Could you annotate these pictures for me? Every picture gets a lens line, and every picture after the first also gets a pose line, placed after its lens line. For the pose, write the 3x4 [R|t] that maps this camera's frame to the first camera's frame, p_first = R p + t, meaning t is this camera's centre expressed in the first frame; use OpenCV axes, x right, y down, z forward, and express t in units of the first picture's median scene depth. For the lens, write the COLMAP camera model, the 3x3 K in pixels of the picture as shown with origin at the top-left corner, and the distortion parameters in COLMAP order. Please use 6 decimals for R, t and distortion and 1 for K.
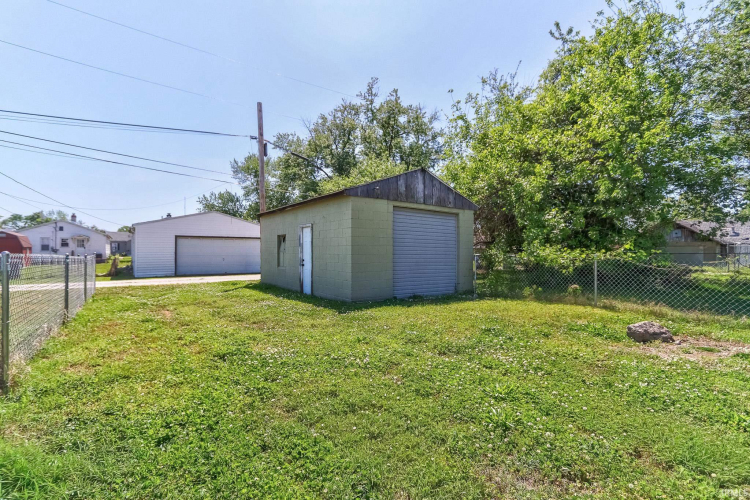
lens RADIAL K [[352.1, 0, 373.3], [0, 352.1, 249.5], [0, 0, 1]] dist [0.002752, -0.000156]
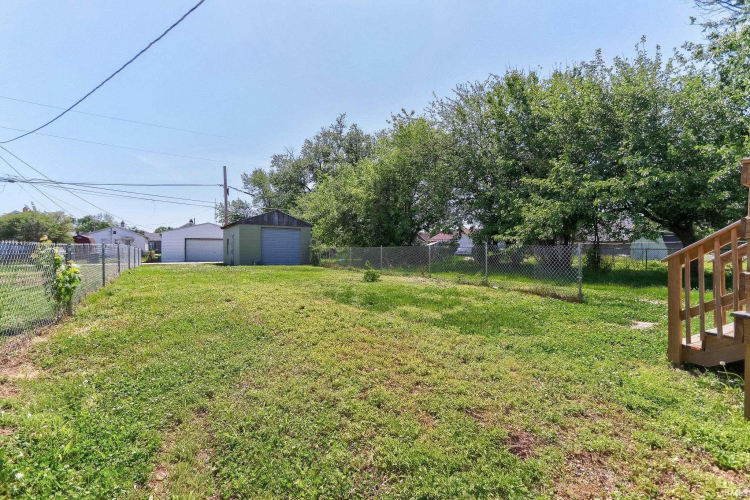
lens RADIAL K [[352.1, 0, 376.7], [0, 352.1, 249.5], [0, 0, 1]] dist [0.002752, -0.000156]
pose [[0.997746, -0.004572, -0.066942, 0.236239], [0.005090, 0.999958, 0.007564, 0.003200], [0.066904, -0.007888, 0.997728, -0.313869]]
